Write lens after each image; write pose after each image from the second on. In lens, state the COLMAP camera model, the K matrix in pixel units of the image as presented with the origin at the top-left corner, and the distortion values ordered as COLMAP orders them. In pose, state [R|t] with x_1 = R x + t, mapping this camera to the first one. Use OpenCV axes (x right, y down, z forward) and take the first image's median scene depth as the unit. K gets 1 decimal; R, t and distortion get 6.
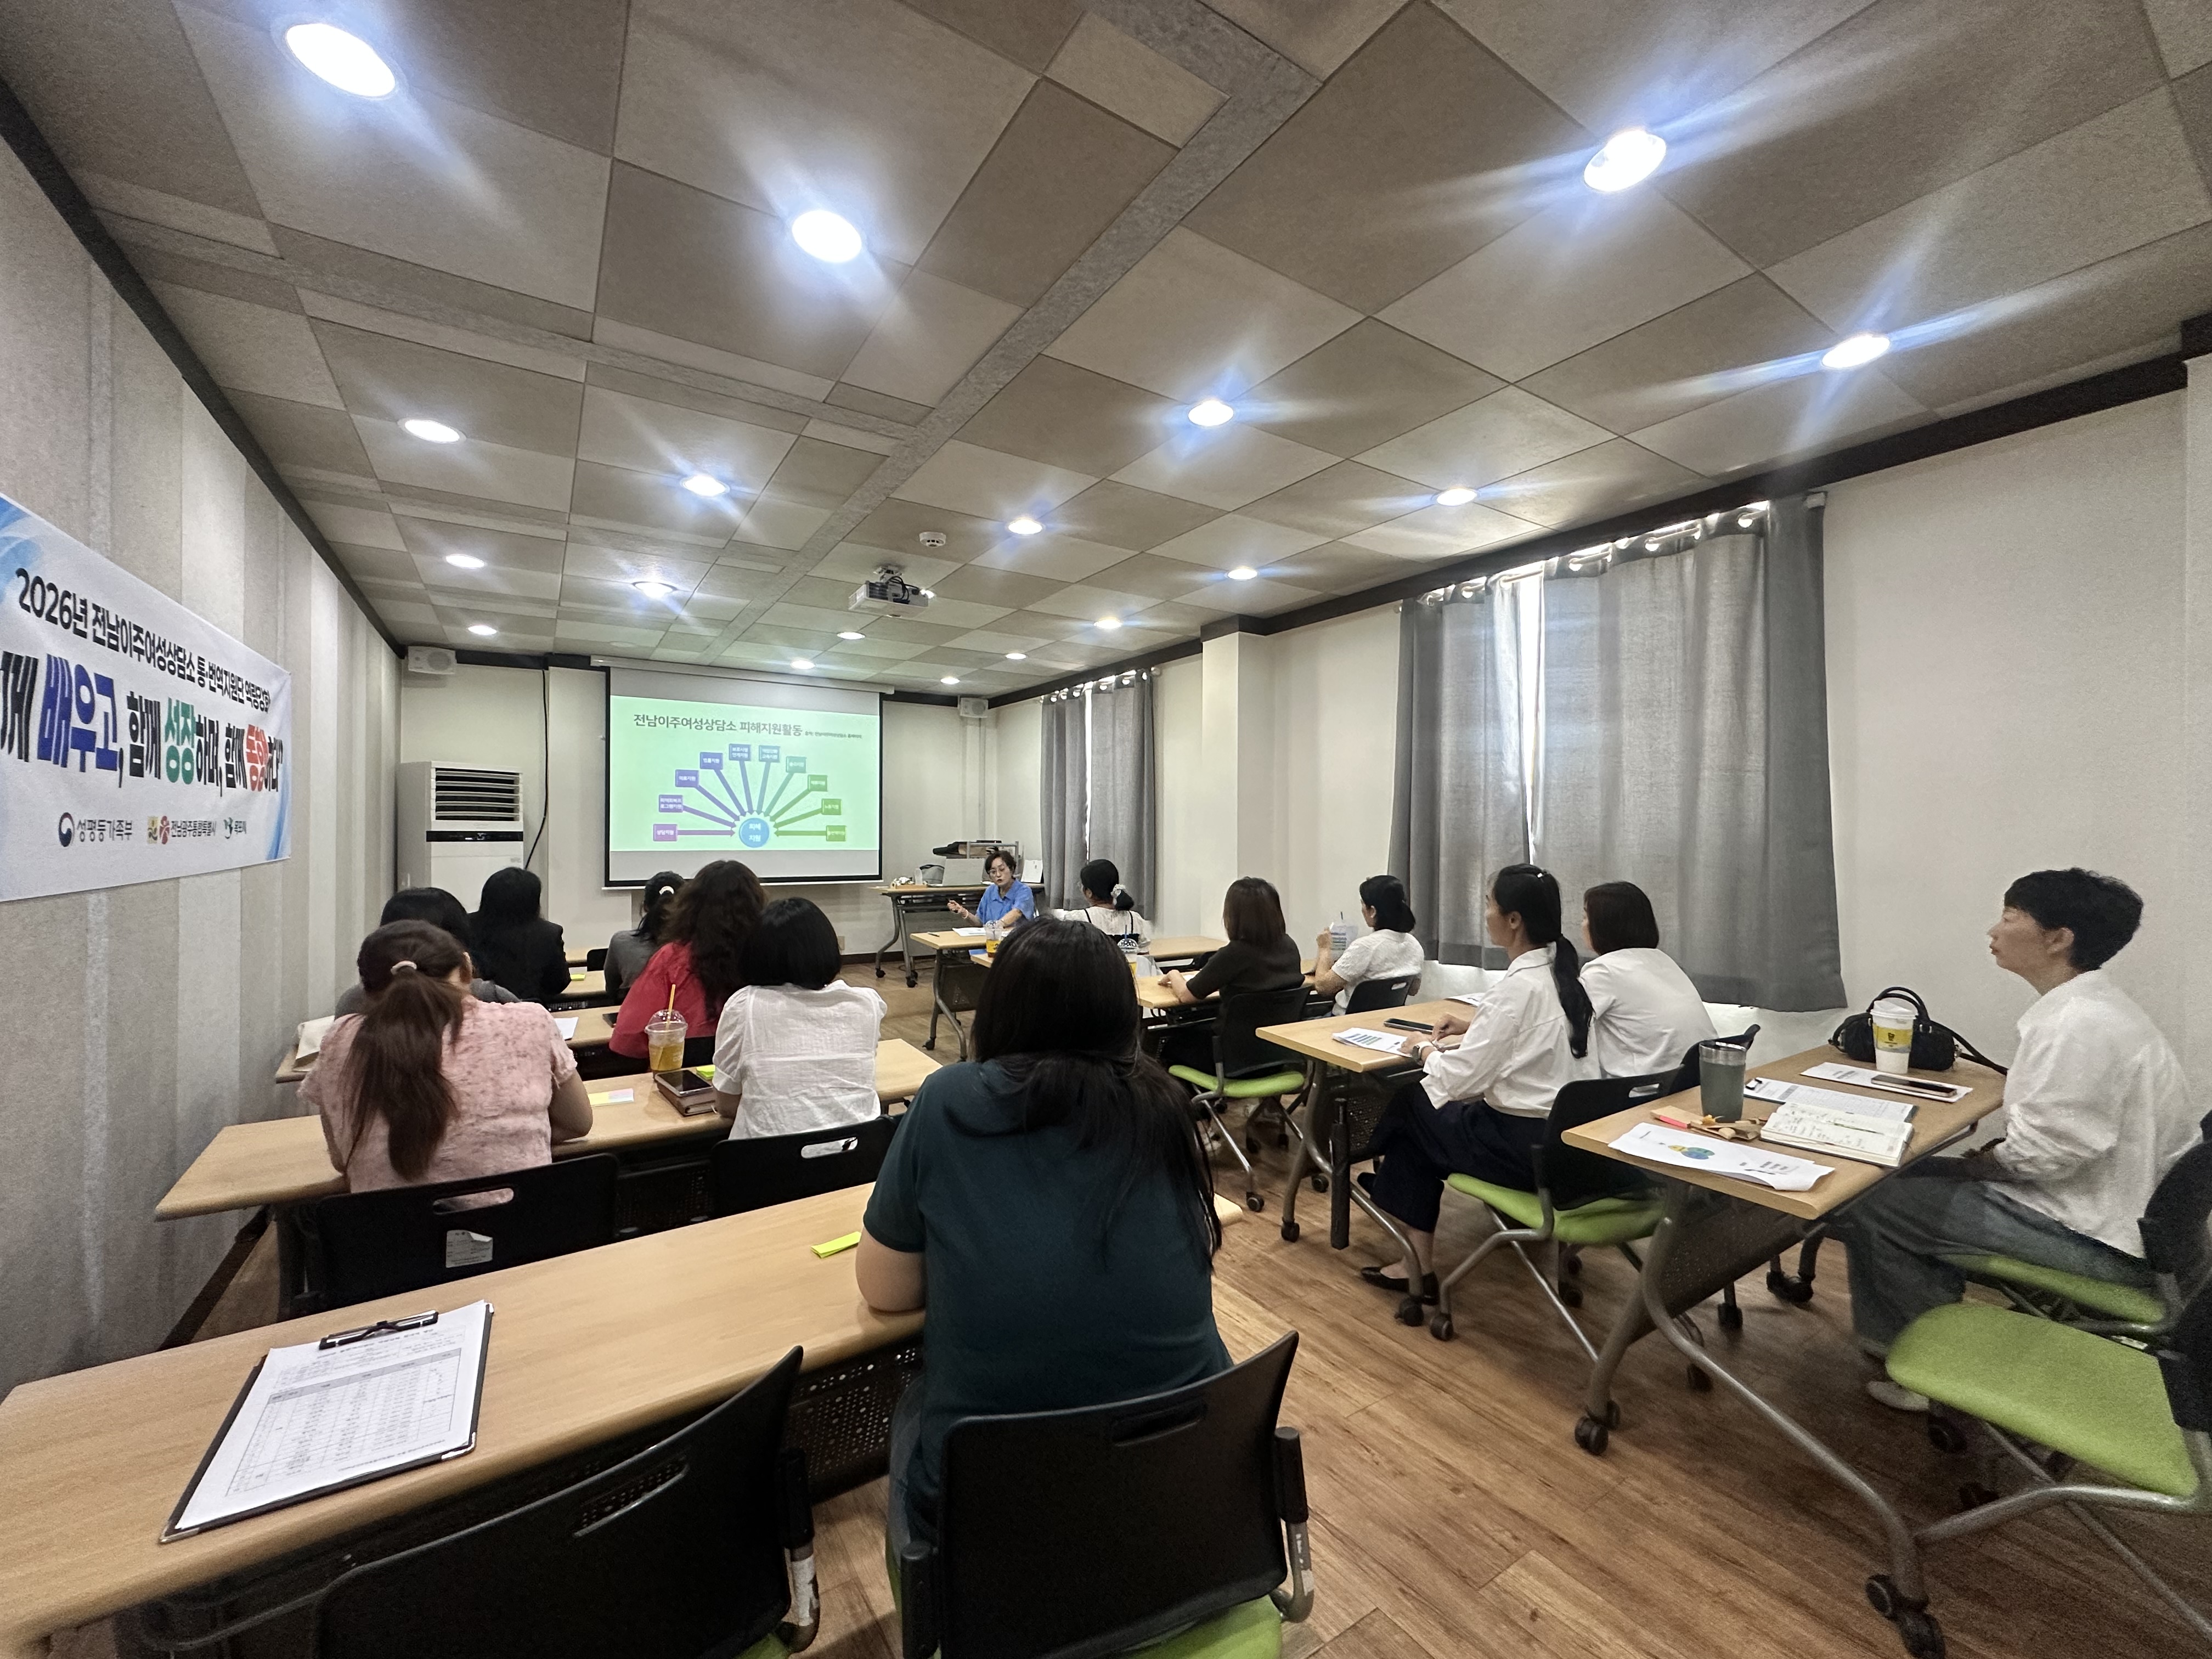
lens RADIAL K [[871.0, 0, 1111.4], [0, 871.0, 826.9], [0, 0, 1]] dist [-0.010076, -0.000061]
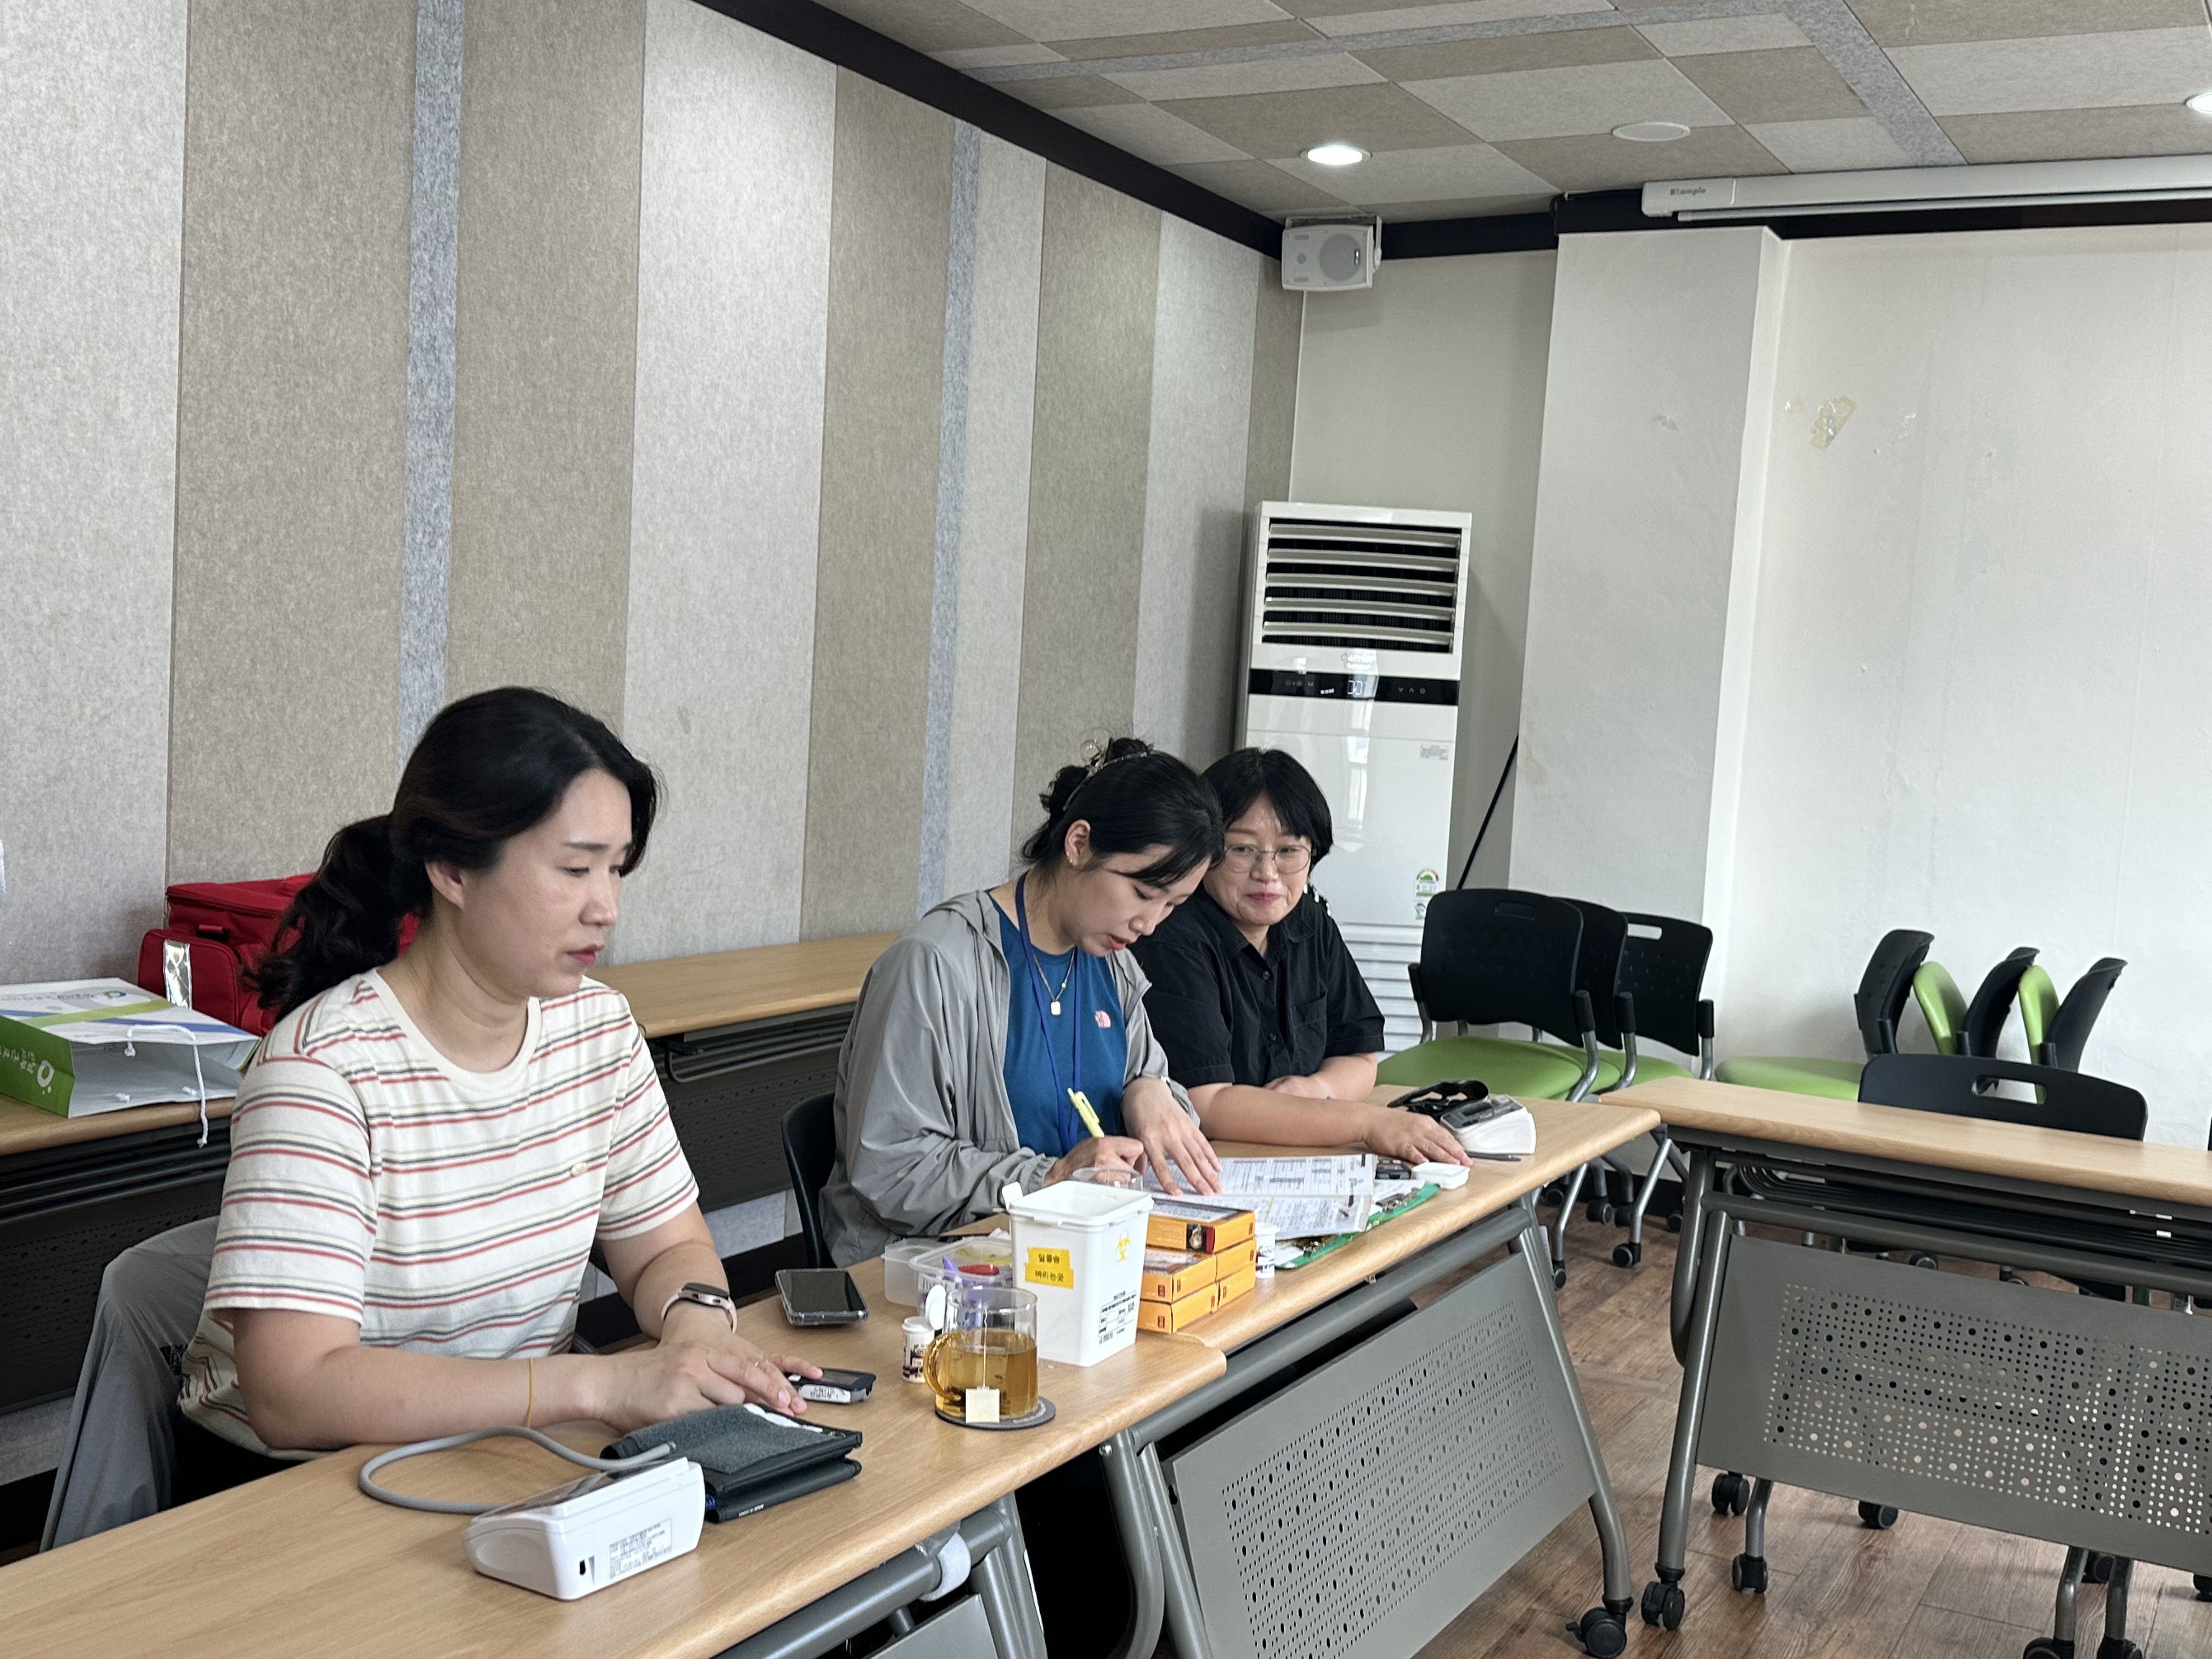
lens RADIAL K [[2283.3, 0, 1124.8], [0, 2283.3, 834.6], [0, 0, 1]] dist [0.163338, 0.000000]
pose [[0.476165, 0.092359, -0.874492, 0.153748], [-0.050744, 0.995698, 0.077530, 0.001797], [0.877891, 0.007458, 0.478803, 0.369113]]
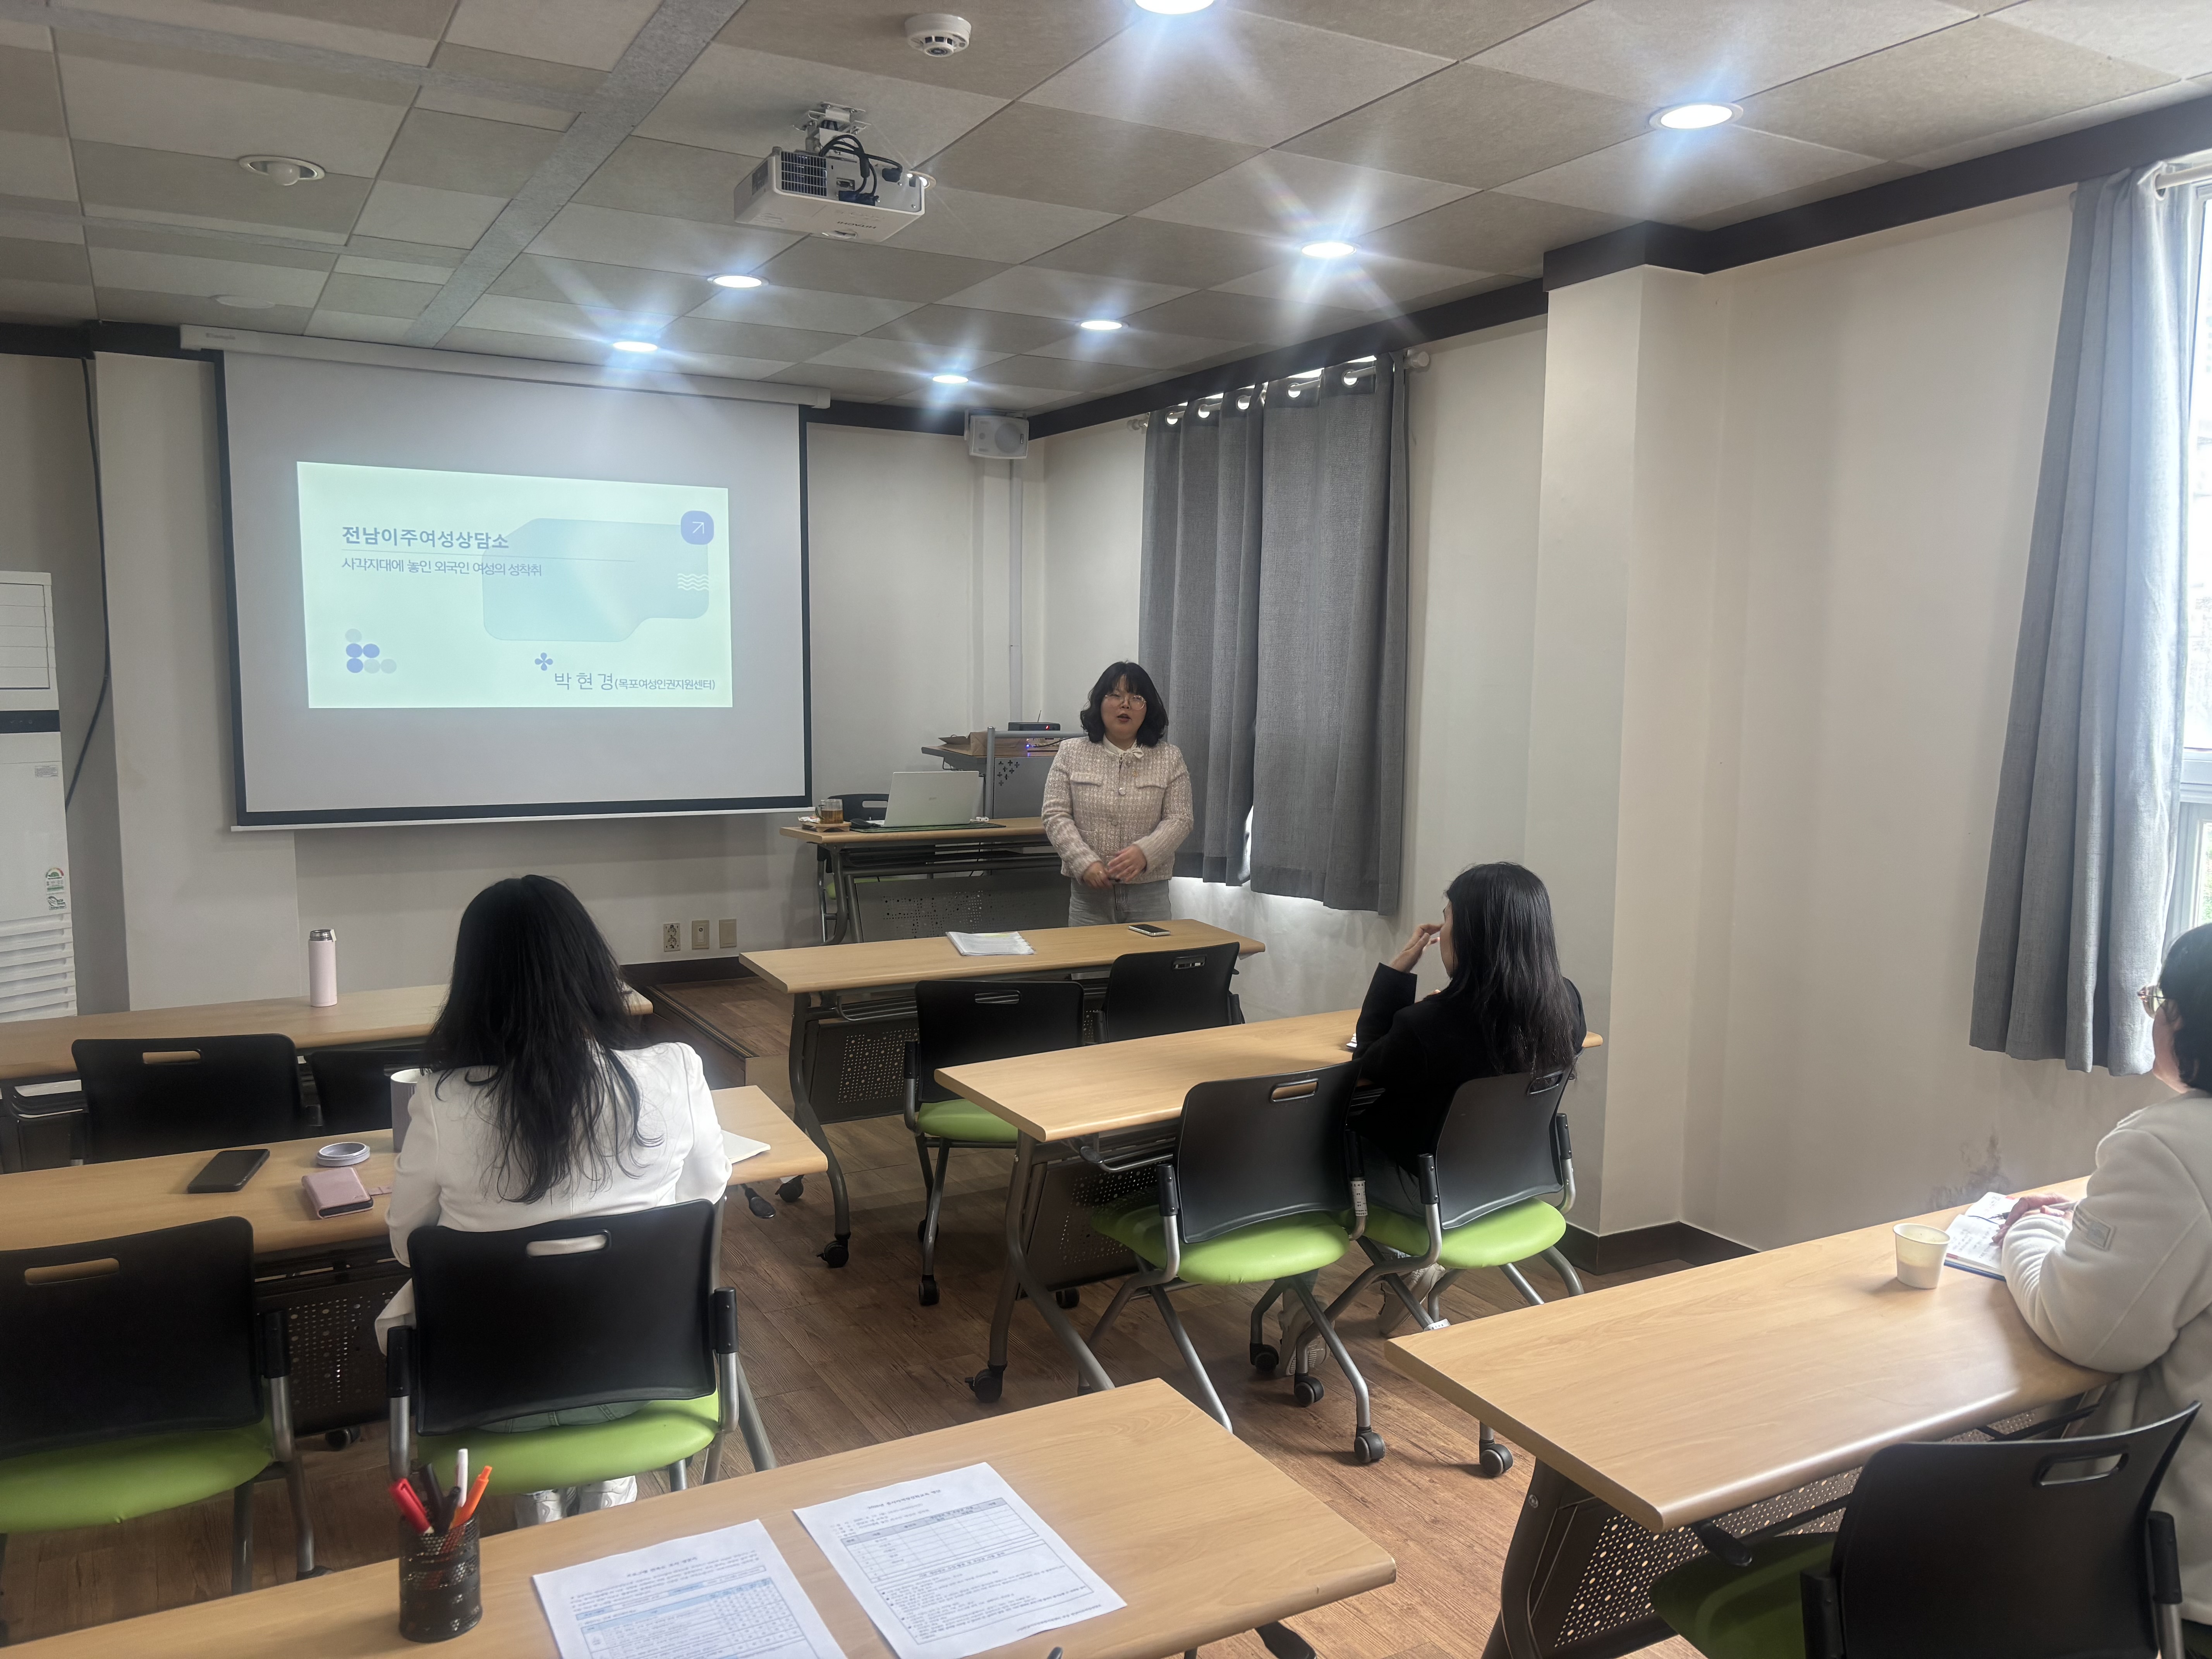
lens RADIAL K [[1668.9, 0, 1116.3], [0, 1668.9, 834.9], [0, 0, 1]] dist [0.031766, -0.032283]
pose [[0.997437, 0.014341, -0.070096, -0.038792], [-0.006552, 0.993897, 0.110115, -0.031340], [0.071248, -0.109373, 0.991444, 0.123220]]
